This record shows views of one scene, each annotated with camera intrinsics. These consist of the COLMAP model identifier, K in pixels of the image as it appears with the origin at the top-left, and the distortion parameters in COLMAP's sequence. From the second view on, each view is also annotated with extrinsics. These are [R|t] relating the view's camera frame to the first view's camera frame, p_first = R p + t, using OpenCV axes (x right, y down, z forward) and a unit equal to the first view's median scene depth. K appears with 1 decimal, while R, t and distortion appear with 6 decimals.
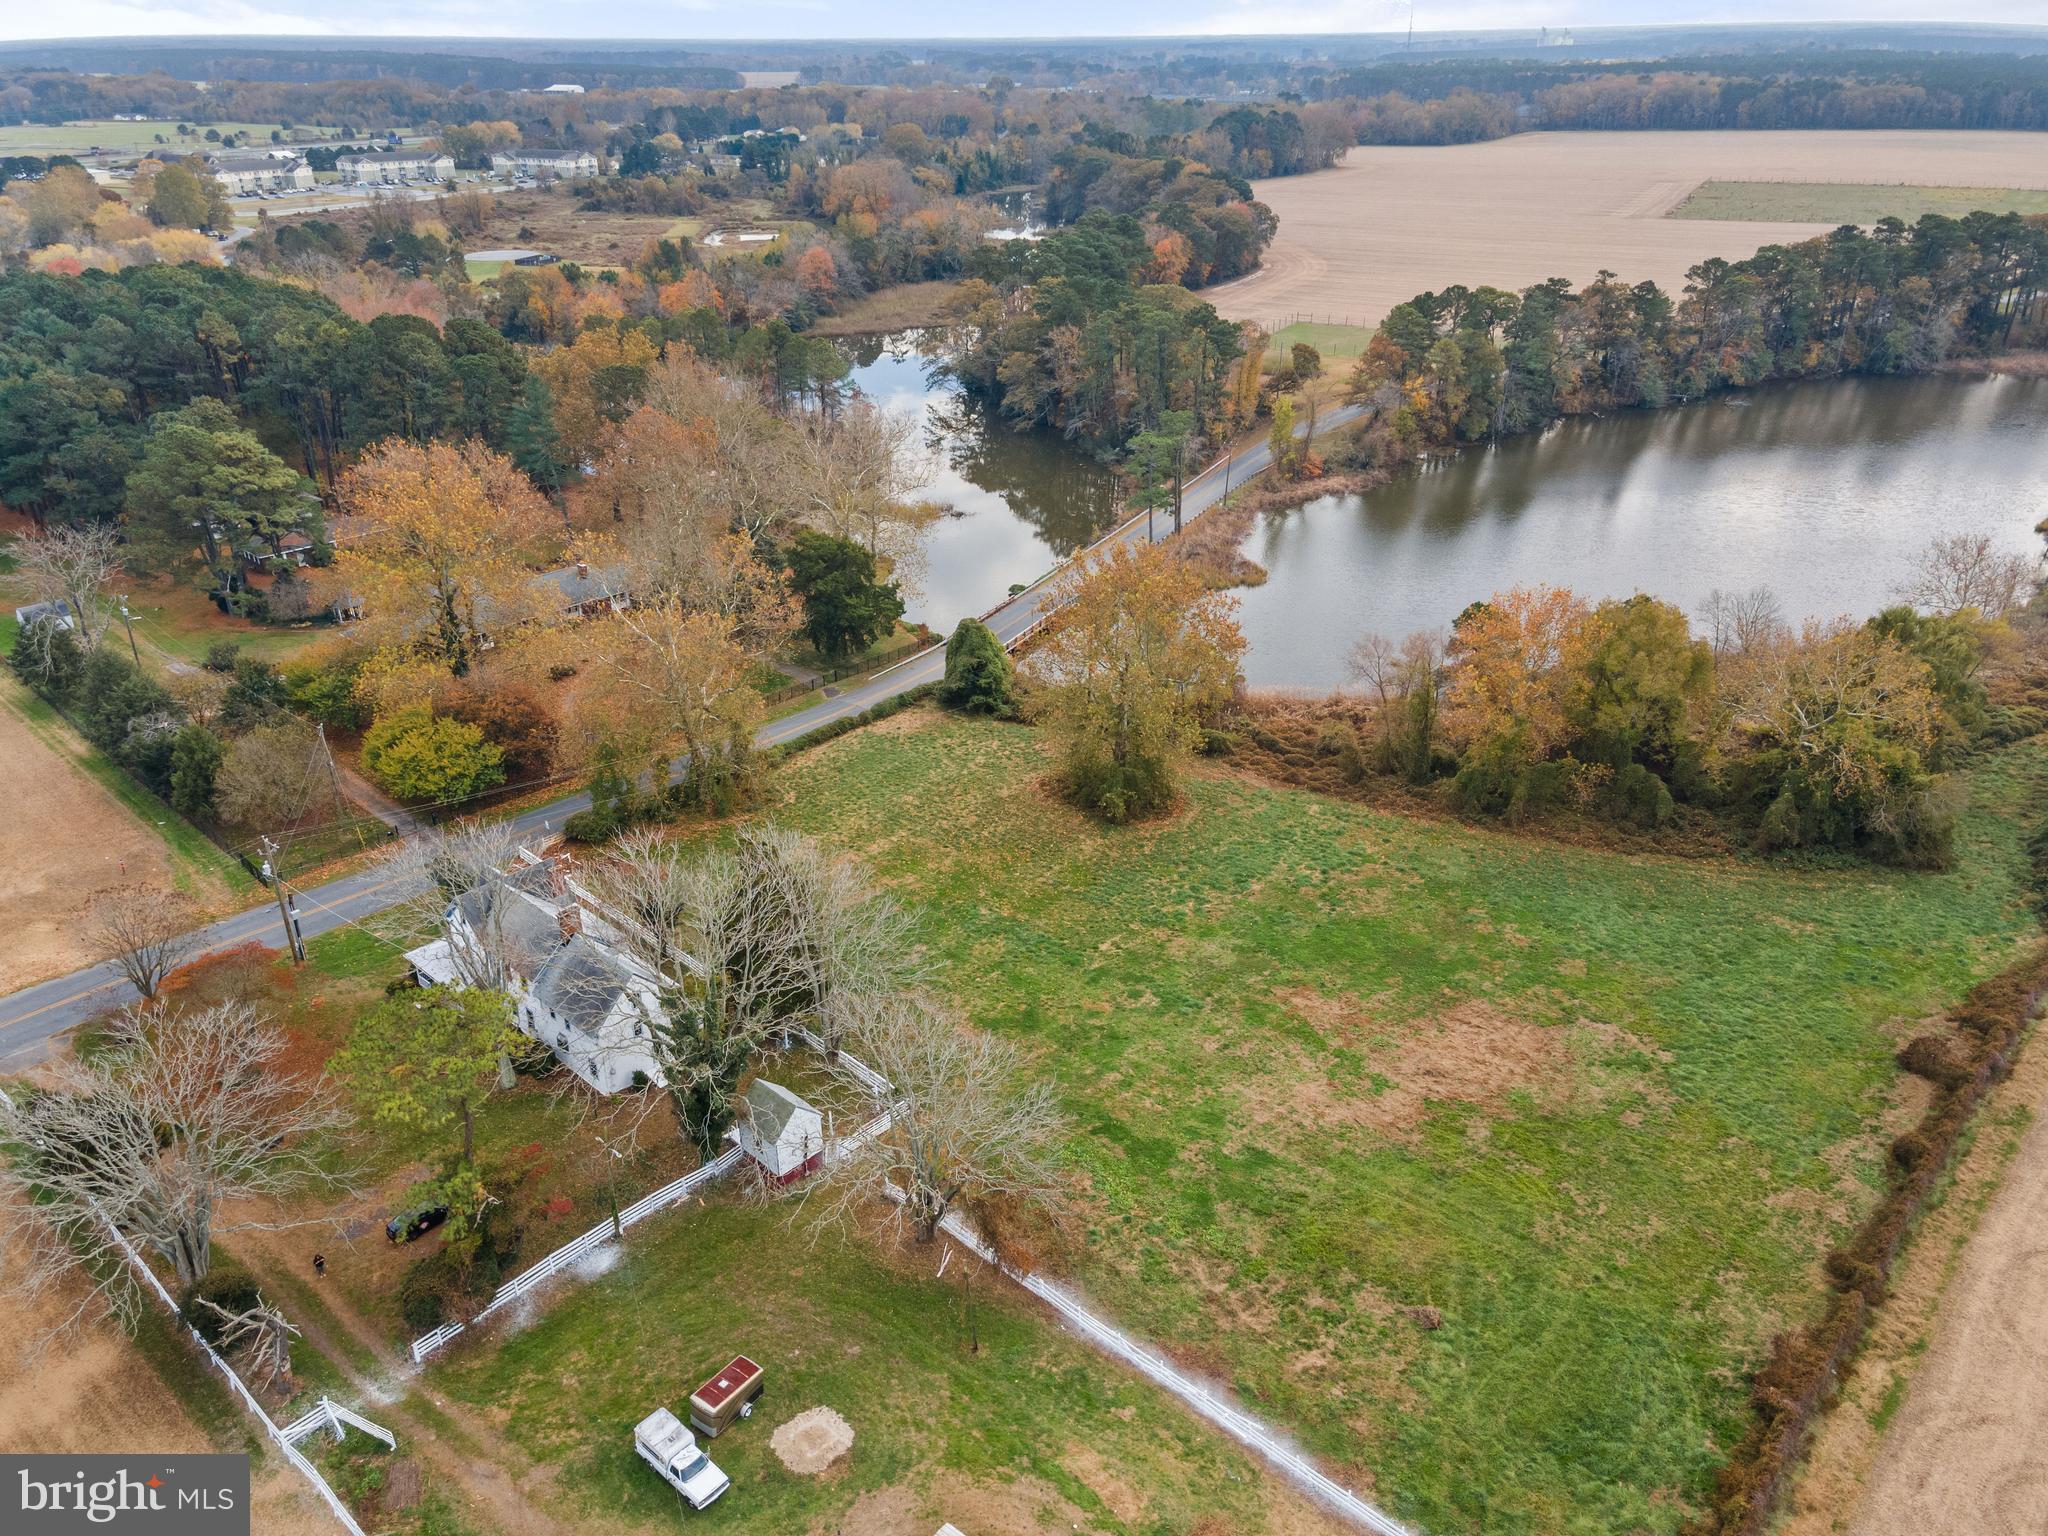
lens RADIAL K [[1508.0, 0, 1011.7], [0, 1508.0, 740.3], [0, 0, 1]] dist [0.046446, 0.003841]
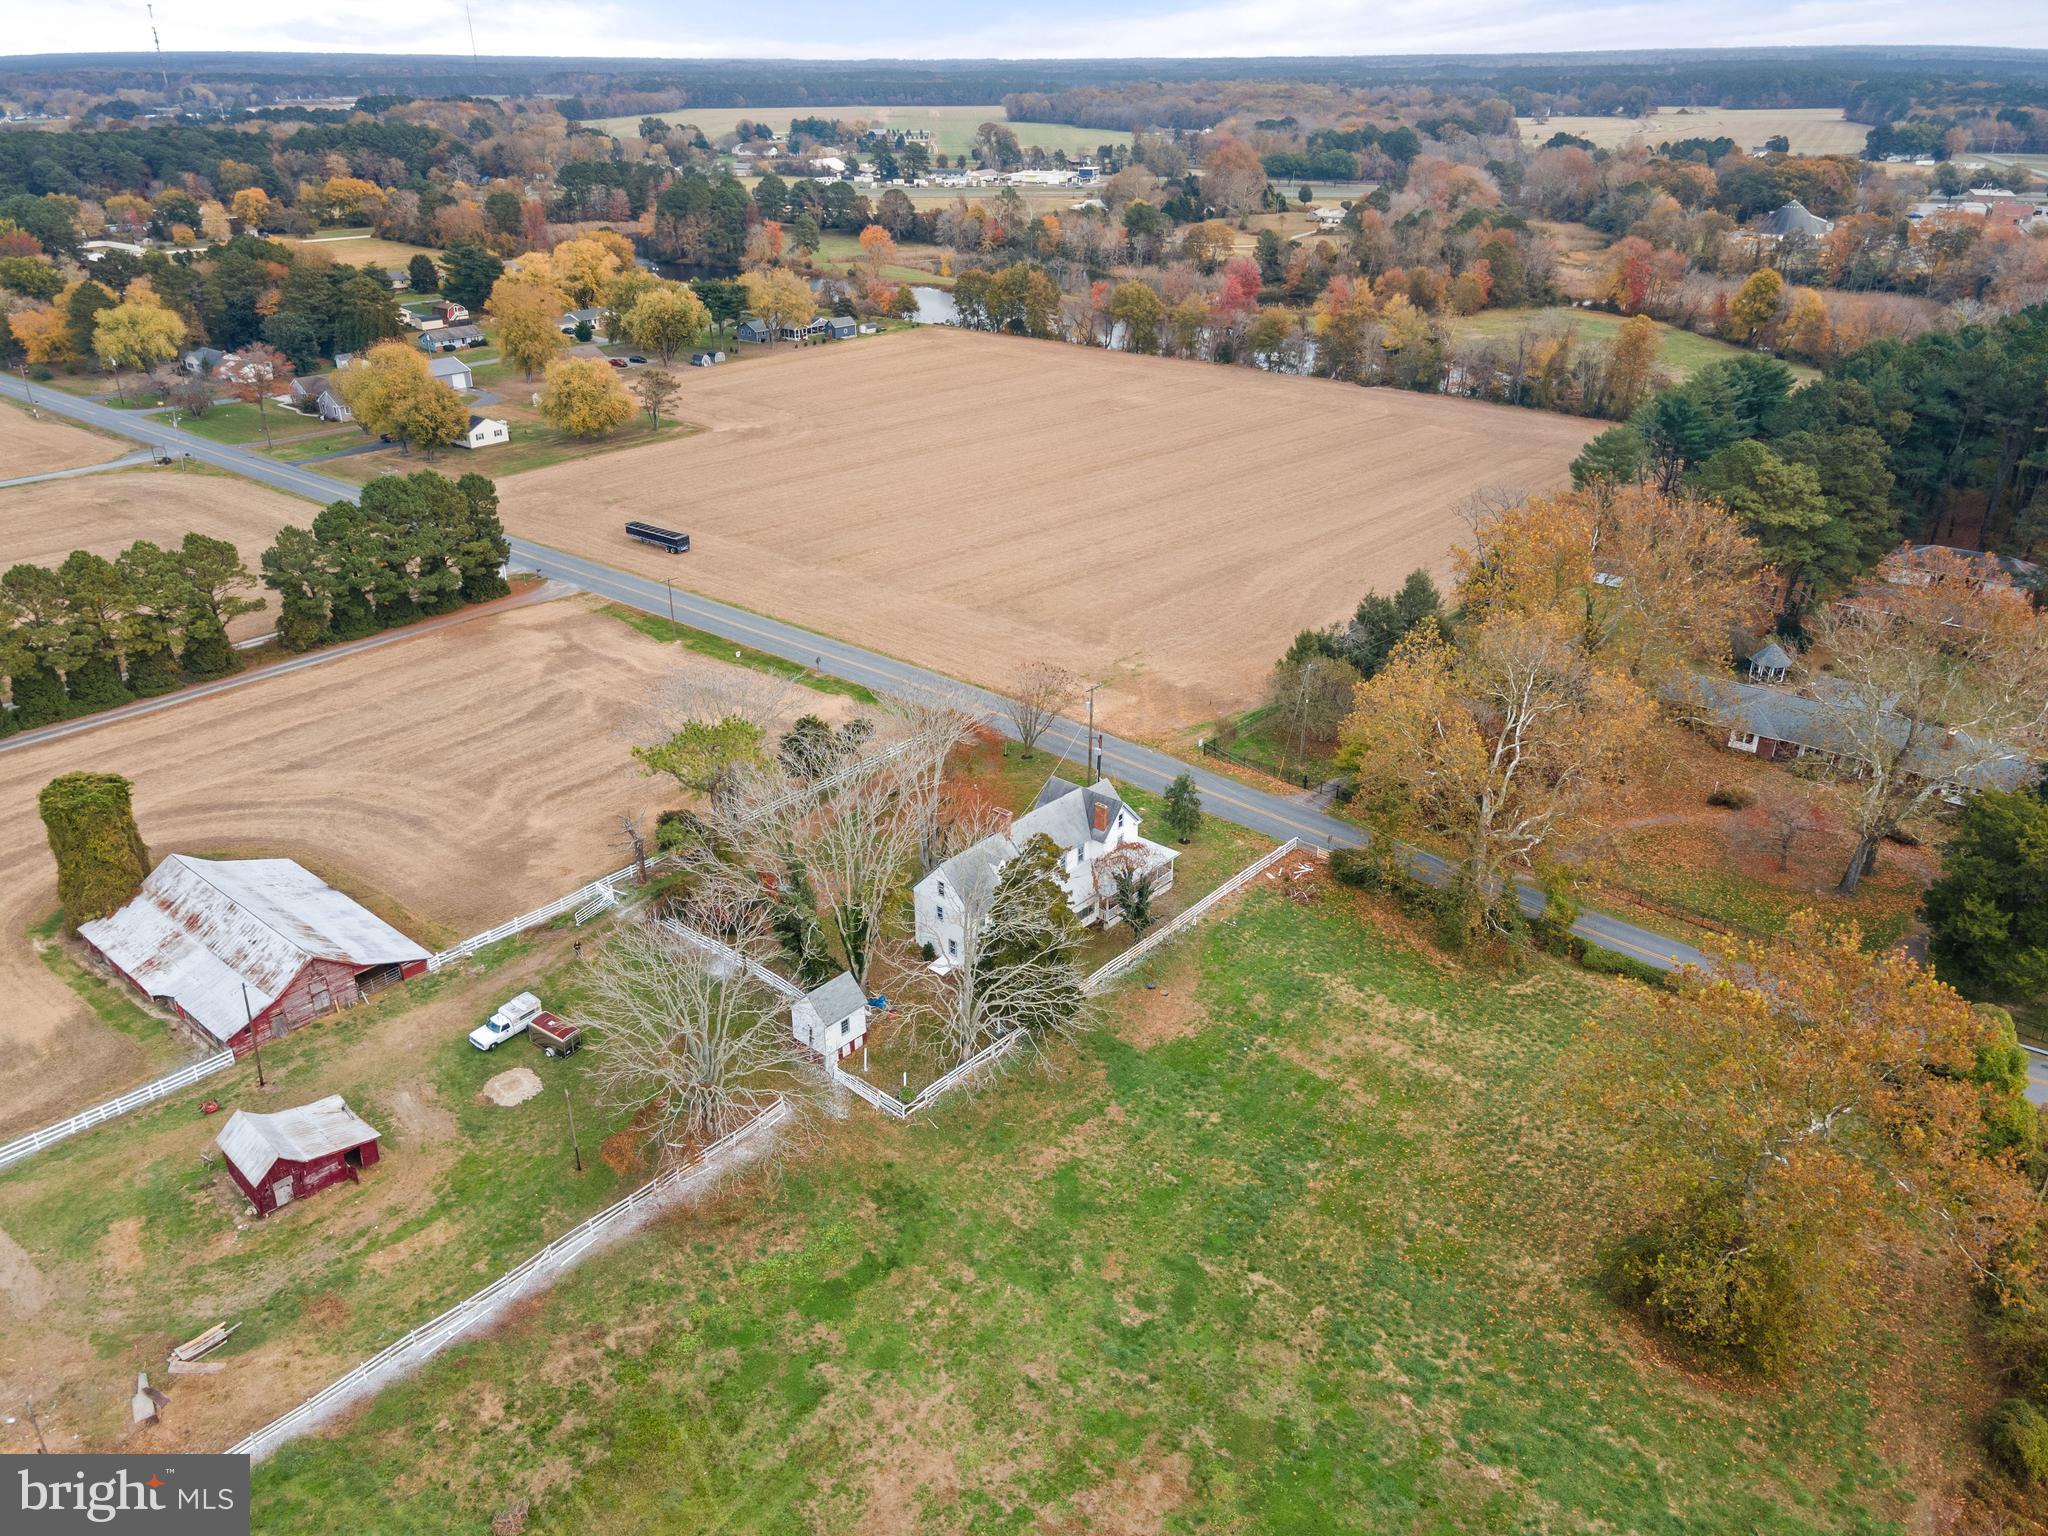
lens RADIAL K [[1508.0, 0, 1011.7], [0, 1508.0, 740.3], [0, 0, 1]] dist [0.046446, 0.003841]
pose [[0.034862, 0.410530, -0.911181, 0.706459], [-0.421281, 0.832808, 0.359101, -0.336776], [0.906260, 0.371344, 0.201982, 0.721446]]
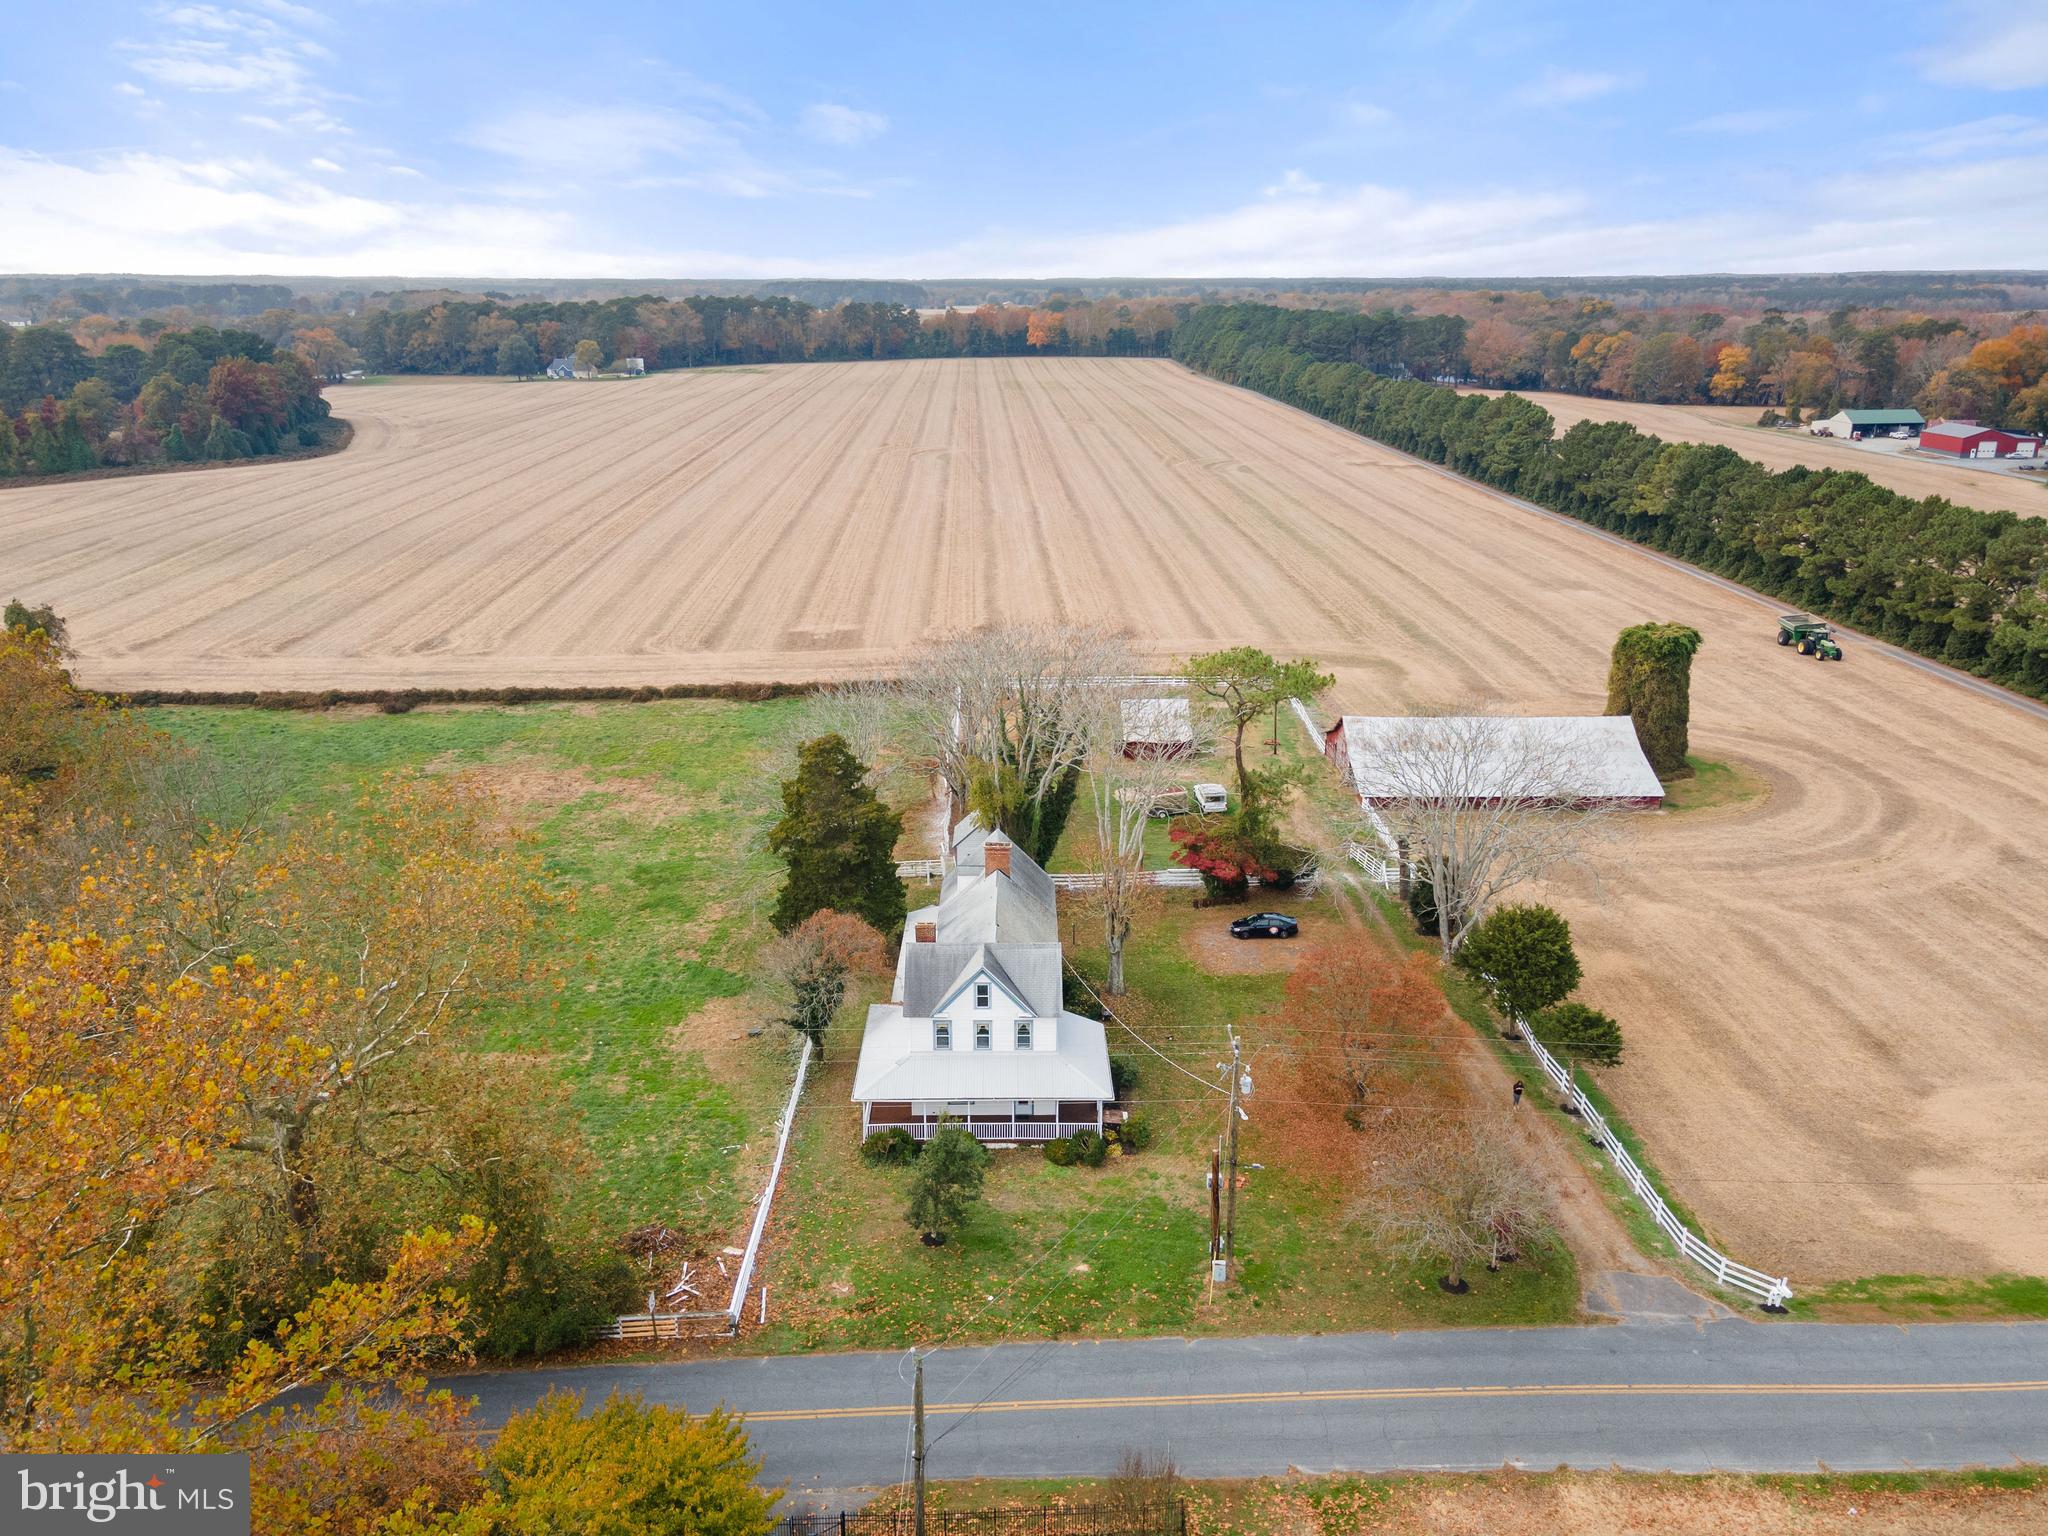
lens RADIAL K [[1508.0, 0, 1011.7], [0, 1508.0, 740.3], [0, 0, 1]] dist [0.046446, 0.003841]
pose [[-0.687385, -0.203100, 0.697318, -0.829432], [0.316959, 0.779968, 0.539617, -0.362657], [-0.653482, 0.591946, -0.471764, 1.294349]]
